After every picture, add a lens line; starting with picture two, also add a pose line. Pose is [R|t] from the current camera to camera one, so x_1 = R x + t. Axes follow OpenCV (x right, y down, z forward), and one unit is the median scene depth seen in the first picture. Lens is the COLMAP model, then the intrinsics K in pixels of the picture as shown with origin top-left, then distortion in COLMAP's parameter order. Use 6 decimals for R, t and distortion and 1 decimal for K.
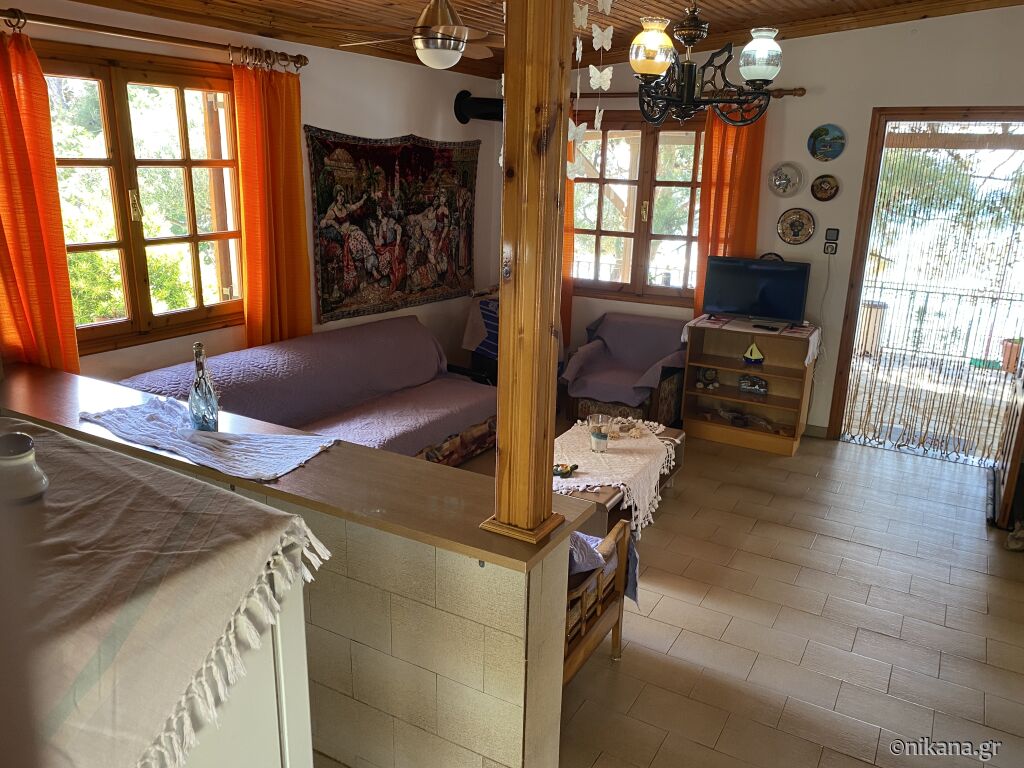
lens RADIAL K [[785.6, 0, 511.1], [0, 785.6, 391.8], [0, 0, 1]] dist [0.016615, -0.029757]
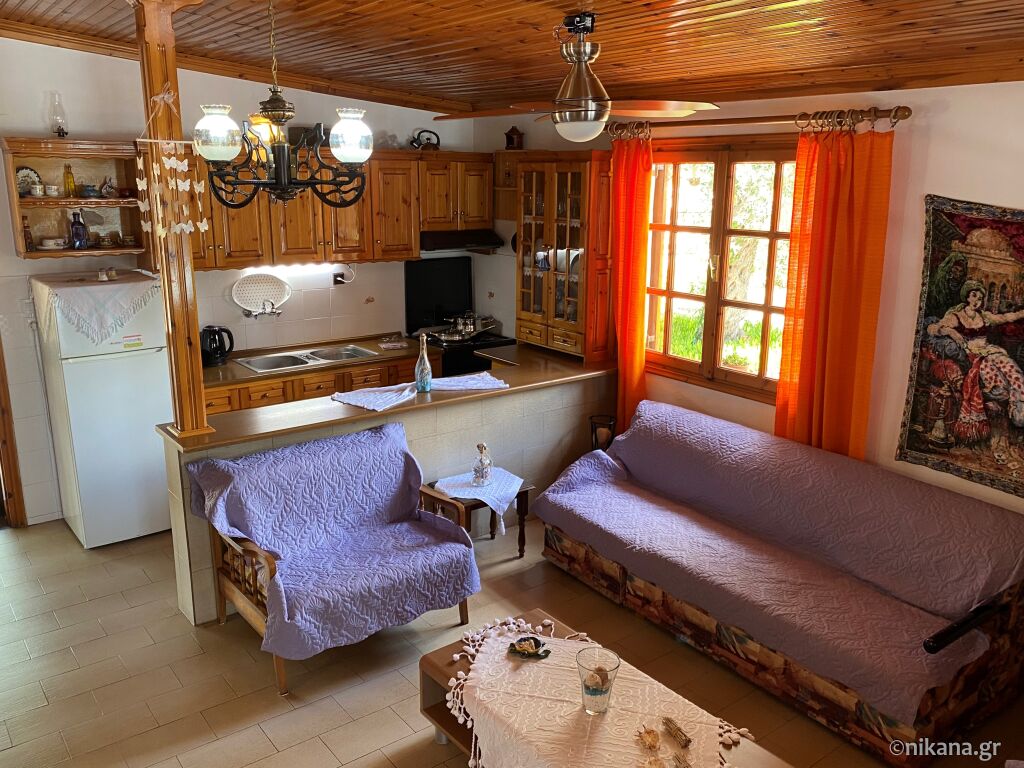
lens RADIAL K [[837.6, 0, 512.7], [0, 837.6, 379.5], [0, 0, 1]] dist [0.015503, -0.006785]
pose [[-0.375414, 0.200598, -0.904890, 0.600316], [-0.276770, 0.907493, 0.315999, -0.310068], [0.884569, 0.369076, -0.285166, 0.905276]]
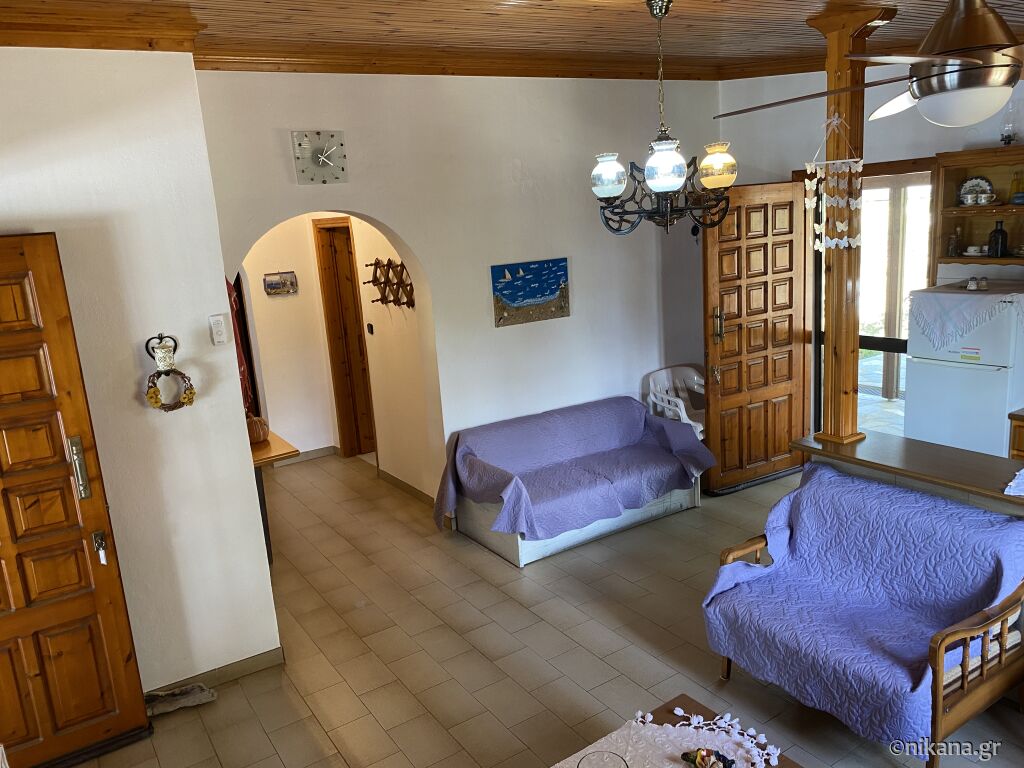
lens RADIAL K [[785.6, 0, 509.7], [0, 785.6, 381.5], [0, 0, 1]] dist [0.016615, -0.029757]
pose [[-0.889505, -0.051005, 0.454069, -0.044788], [0.181121, 0.872985, 0.452871, -0.387578], [-0.419494, 0.485073, -0.767287, 1.129294]]
